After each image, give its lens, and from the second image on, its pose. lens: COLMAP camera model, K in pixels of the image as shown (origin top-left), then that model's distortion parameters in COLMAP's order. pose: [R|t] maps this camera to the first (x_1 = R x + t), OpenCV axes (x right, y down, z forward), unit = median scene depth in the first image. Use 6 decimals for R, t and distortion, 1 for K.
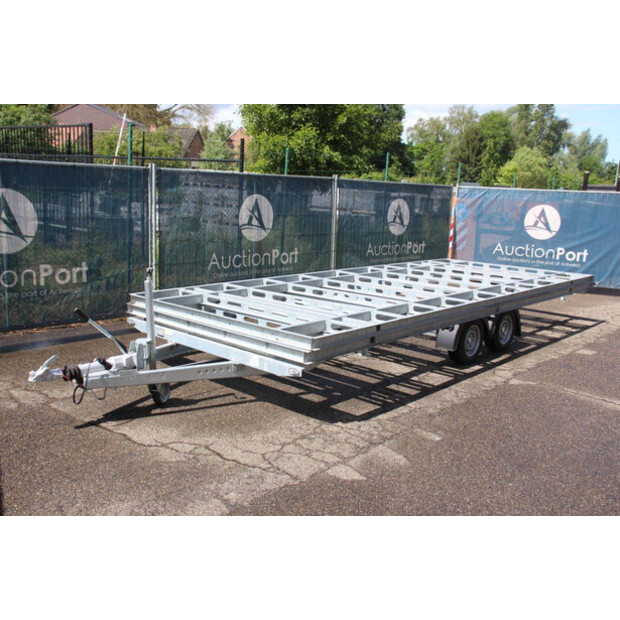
lens RADIAL K [[609.6, 0, 319.1], [0, 609.6, 314.0], [0, 0, 1]] dist [-0.062190, 0.000000]
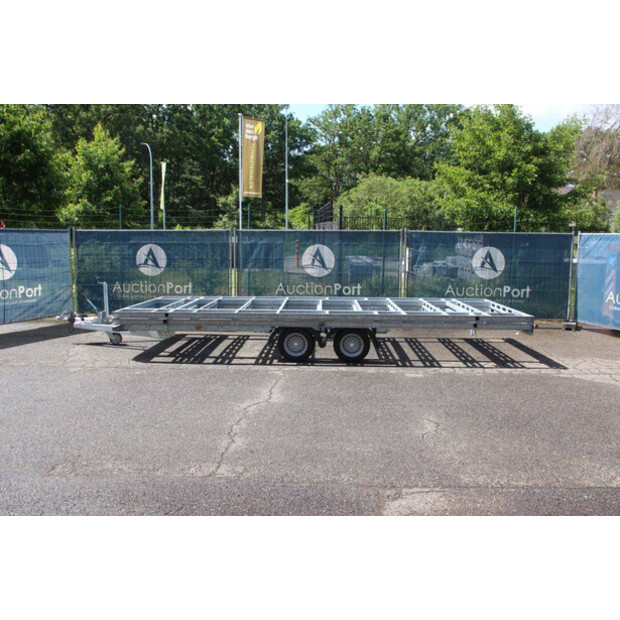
lens RADIAL K [[547.7, 0, 331.3], [0, 547.7, 305.2], [0, 0, 1]] dist [-0.118497, 0.083818]
pose [[0.667539, 0.056517, -0.742427, 1.055537], [-0.131540, 0.990383, -0.042878, -0.002474], [0.732864, 0.126281, 0.668553, 0.201715]]
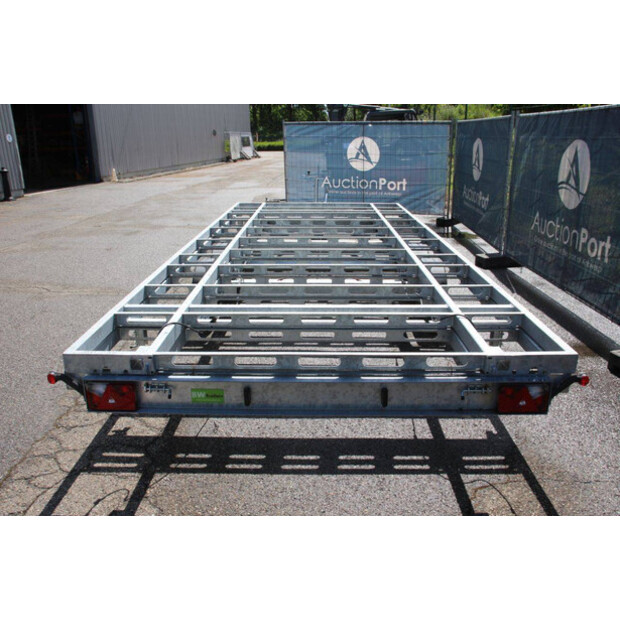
lens RADIAL K [[547.7, 0, 312.9], [0, 547.7, 313.1], [0, 0, 1]] dist [-0.118497, 0.083818]
pose [[-0.742185, 0.179490, -0.645713, 0.645879], [-0.152525, 0.892950, 0.423529, -0.274947], [0.652609, 0.412824, -0.635357, 1.497737]]
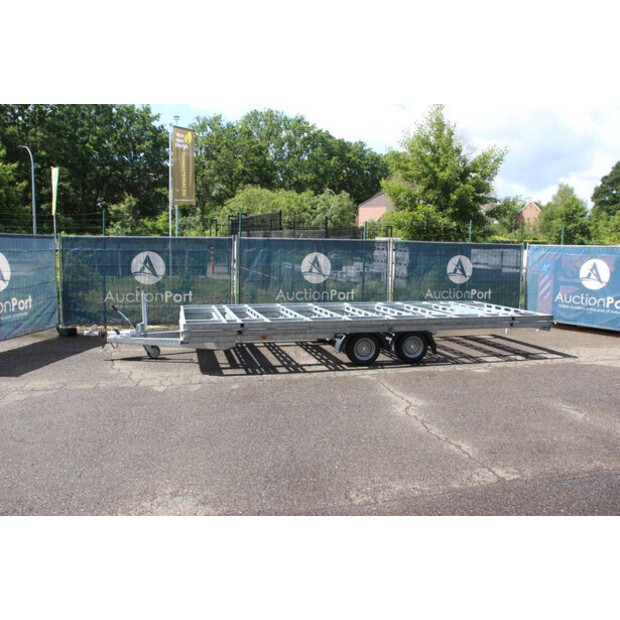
lens RADIAL K [[504.4, 0, 327.8], [0, 504.4, 306.7], [0, 0, 1]] dist [-0.146245, 0.108170]
pose [[0.851913, 0.036516, -0.522409, 0.690761], [-0.088716, 0.993211, -0.075246, 0.035057], [0.516114, 0.110449, 0.849368, -0.046371]]
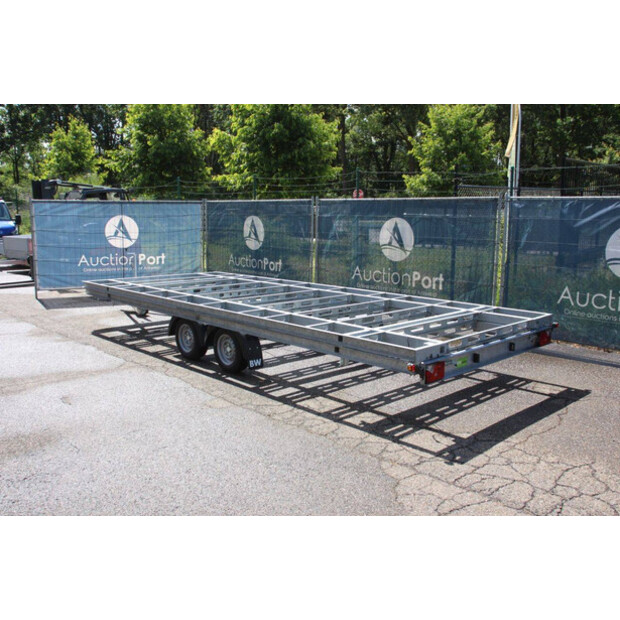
lens RADIAL K [[599.3, 0, 314.3], [0, 599.3, 311.3], [0, 0, 1]] dist [-0.089654, 0.000000]
pose [[-0.047732, 0.130281, -0.990328, 1.162798], [-0.204756, 0.969127, 0.137361, -0.179963], [0.977648, 0.209332, -0.019582, 1.078004]]
